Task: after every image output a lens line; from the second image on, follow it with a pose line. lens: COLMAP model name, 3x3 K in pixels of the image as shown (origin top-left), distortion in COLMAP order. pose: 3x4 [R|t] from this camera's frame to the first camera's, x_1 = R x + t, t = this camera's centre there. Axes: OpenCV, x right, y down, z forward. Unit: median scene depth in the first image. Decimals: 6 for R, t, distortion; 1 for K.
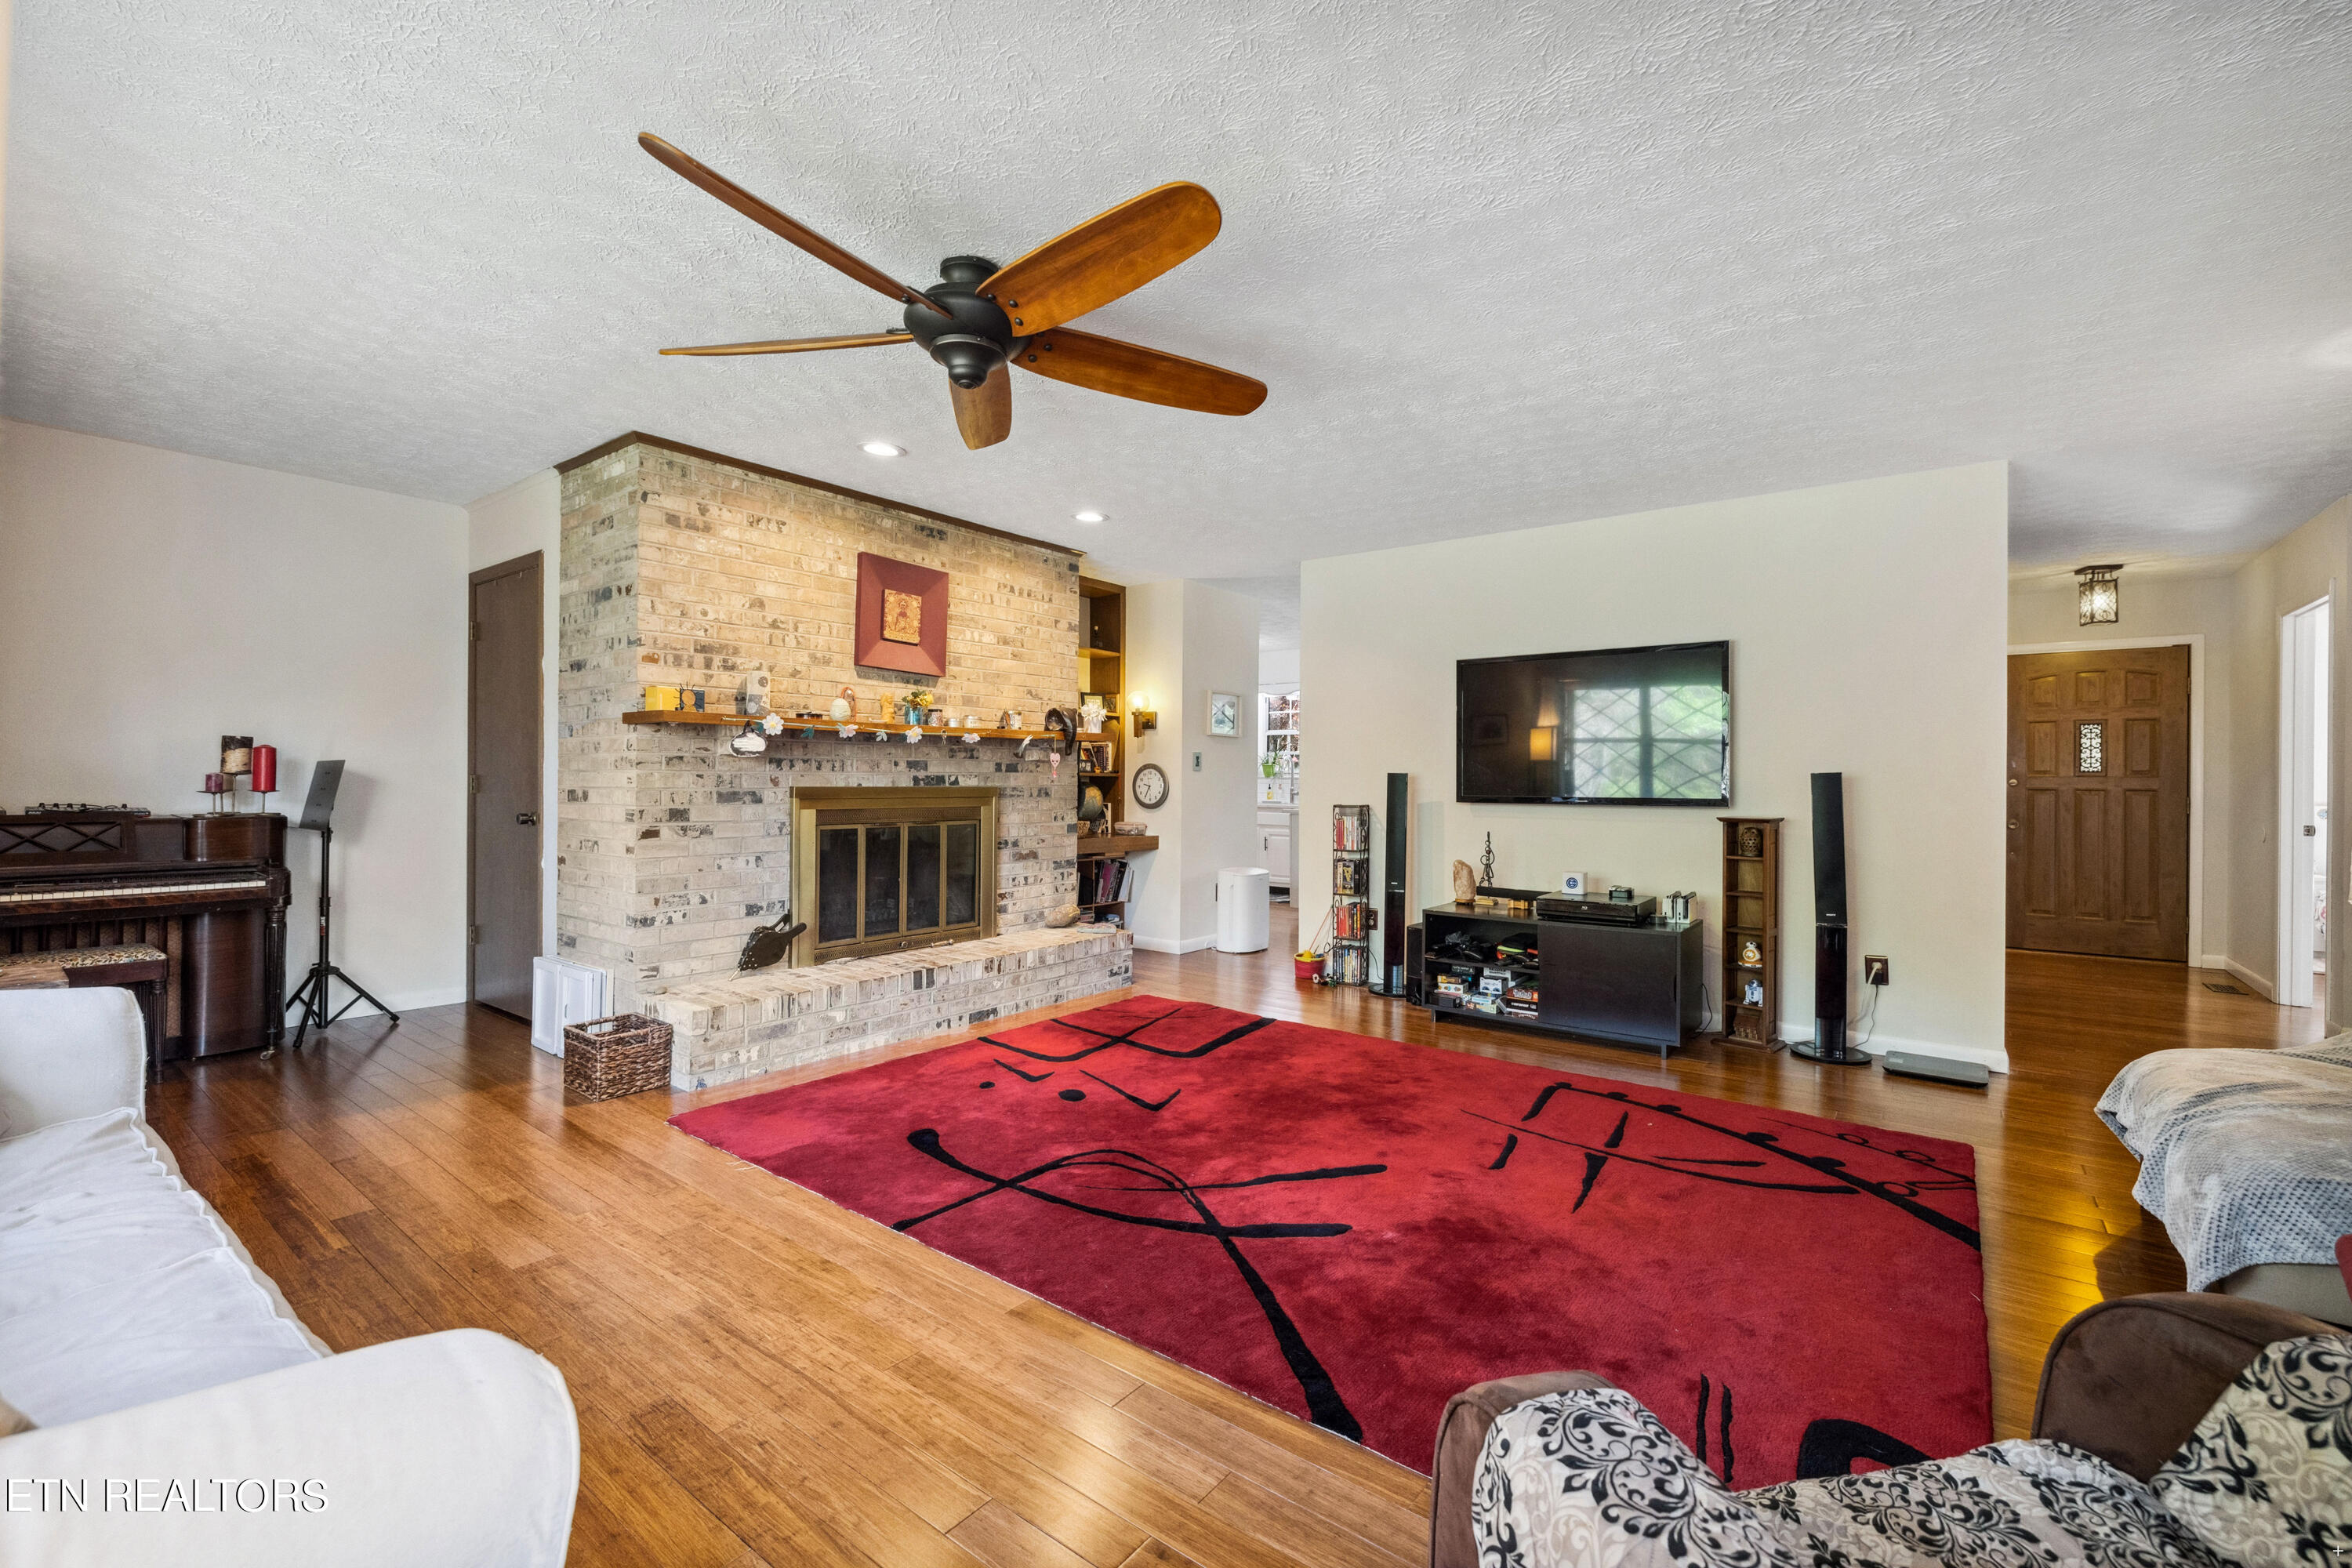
lens RADIAL K [[984.6, 0, 1172.4], [0, 984.6, 774.1], [0, 0, 1]] dist [0.001589, -0.000061]
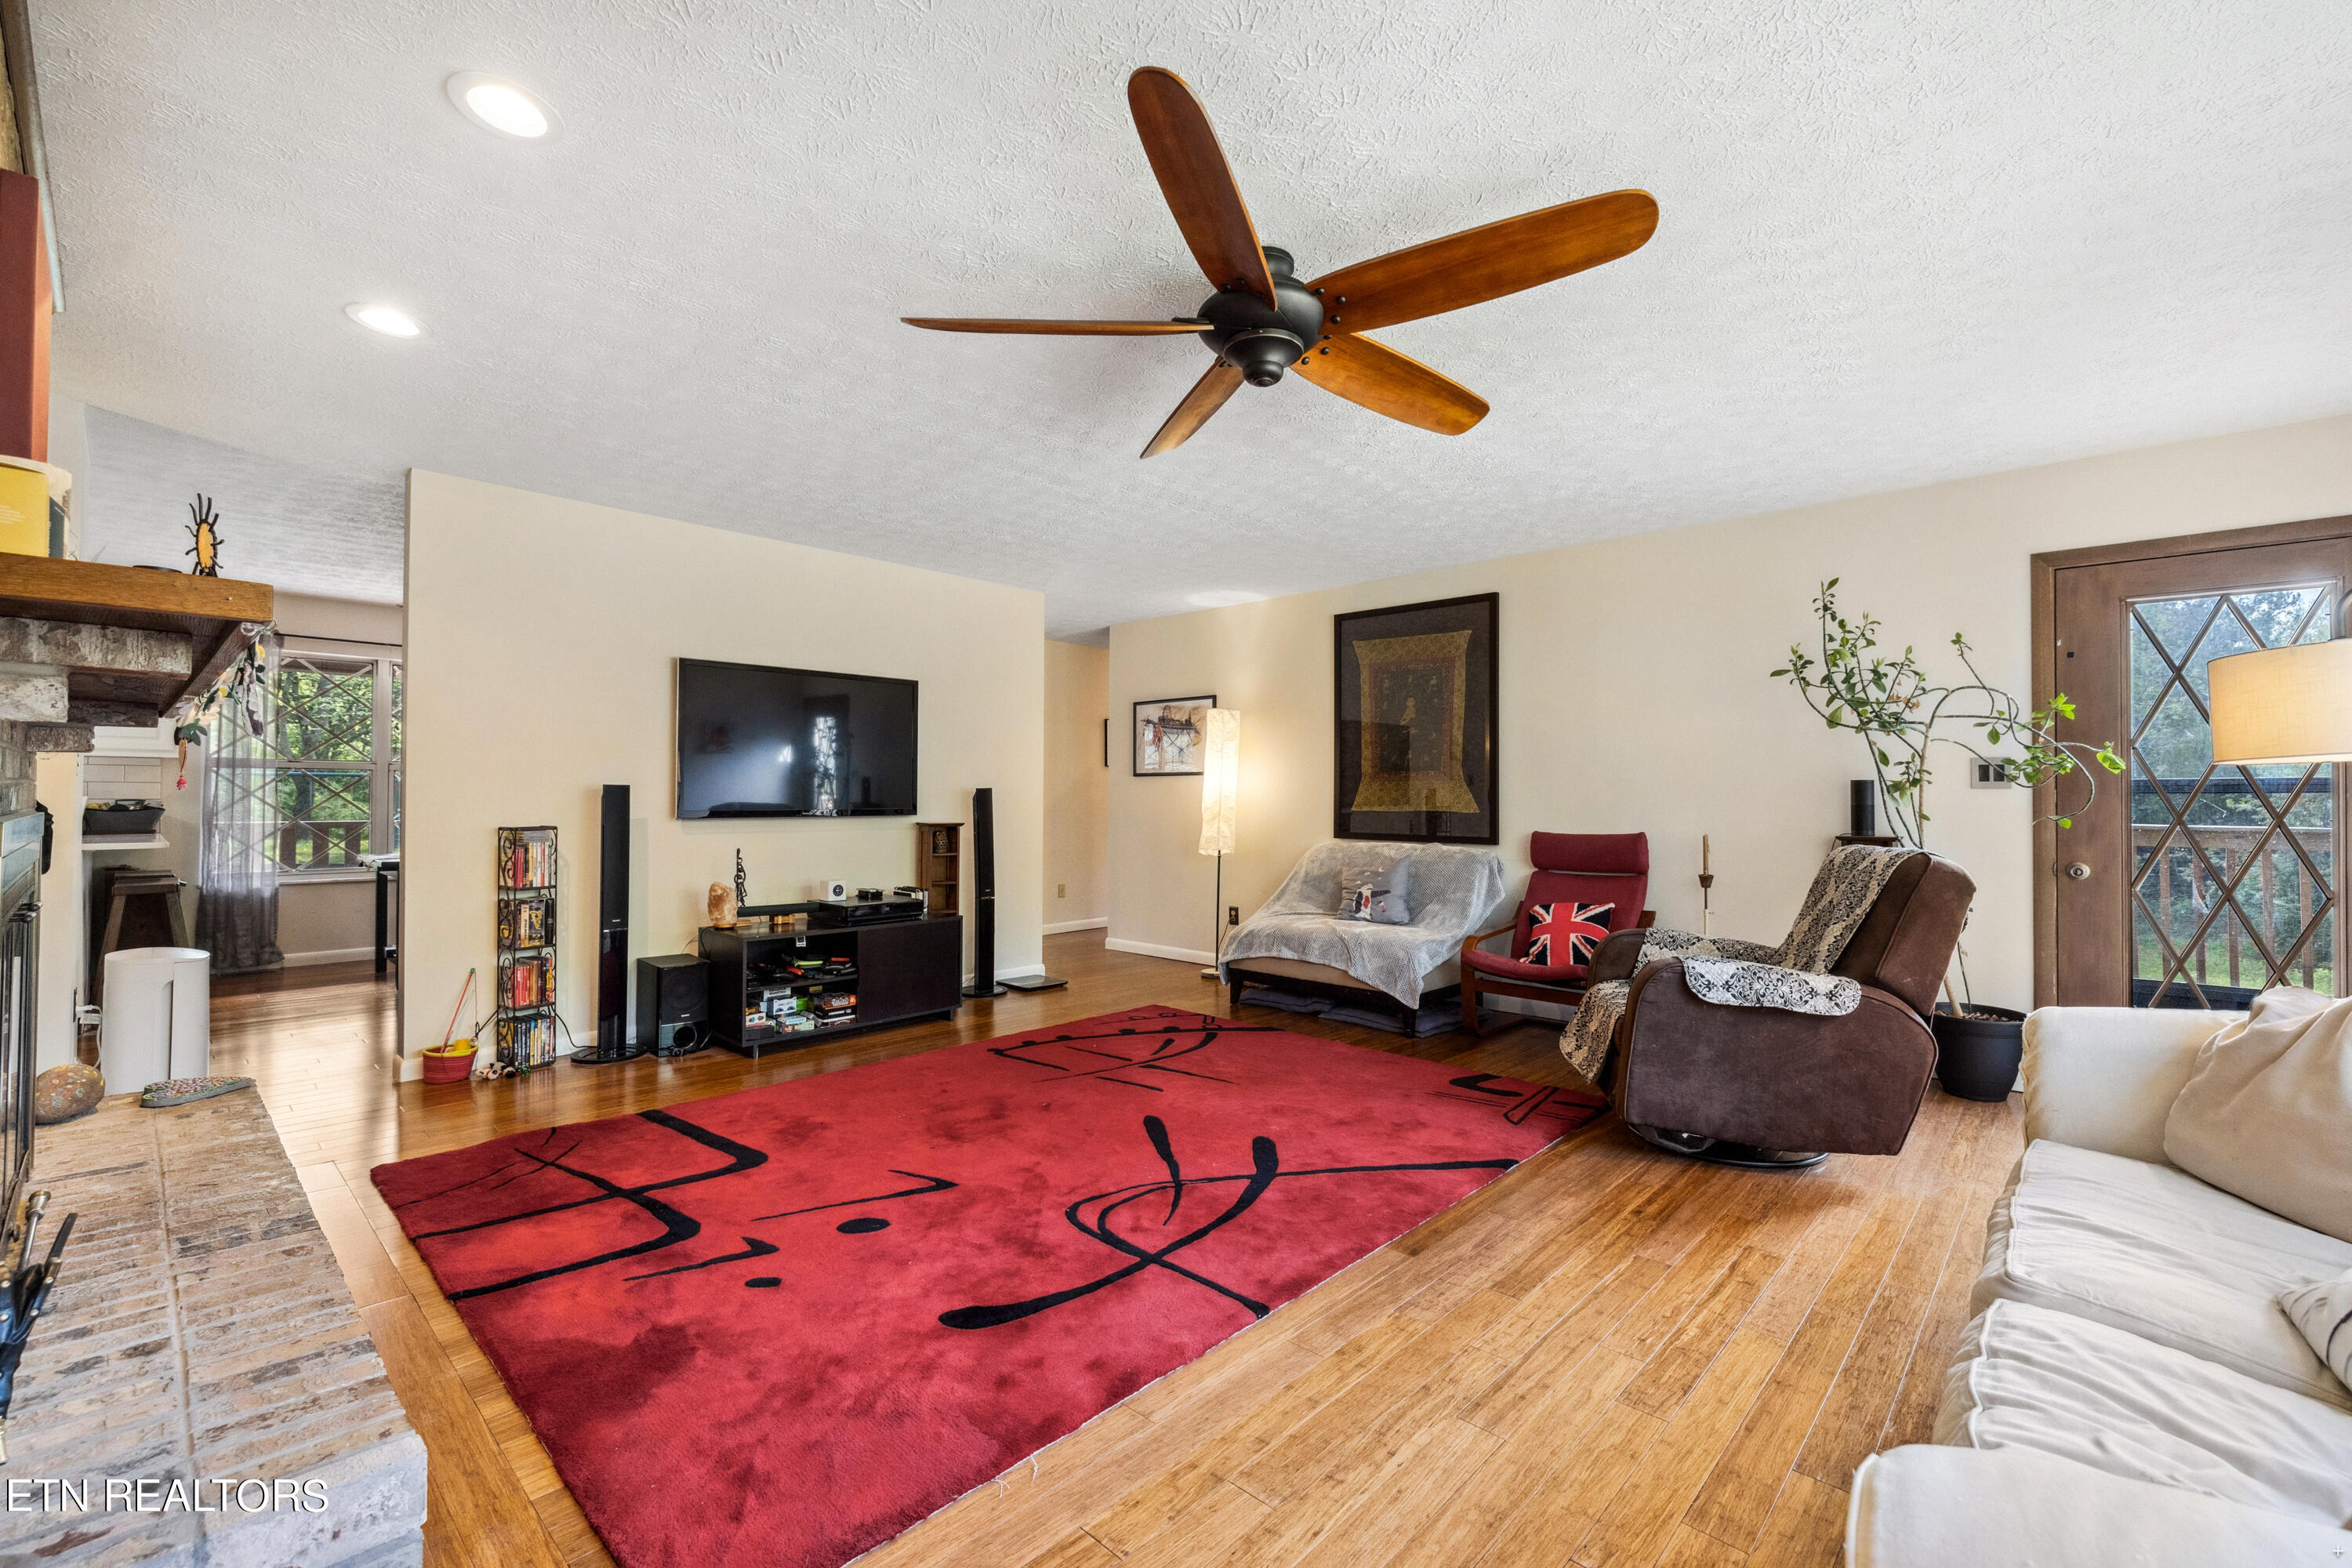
lens RADIAL K [[984.6, 0, 1175.0], [0, 984.6, 785.1], [0, 0, 1]] dist [0.001589, -0.000061]
pose [[0.109210, 0.004045, 0.994010, -0.961628], [-0.008895, 0.999956, -0.003092, -0.005047], [-0.993979, -0.008504, 0.109242, 0.816482]]
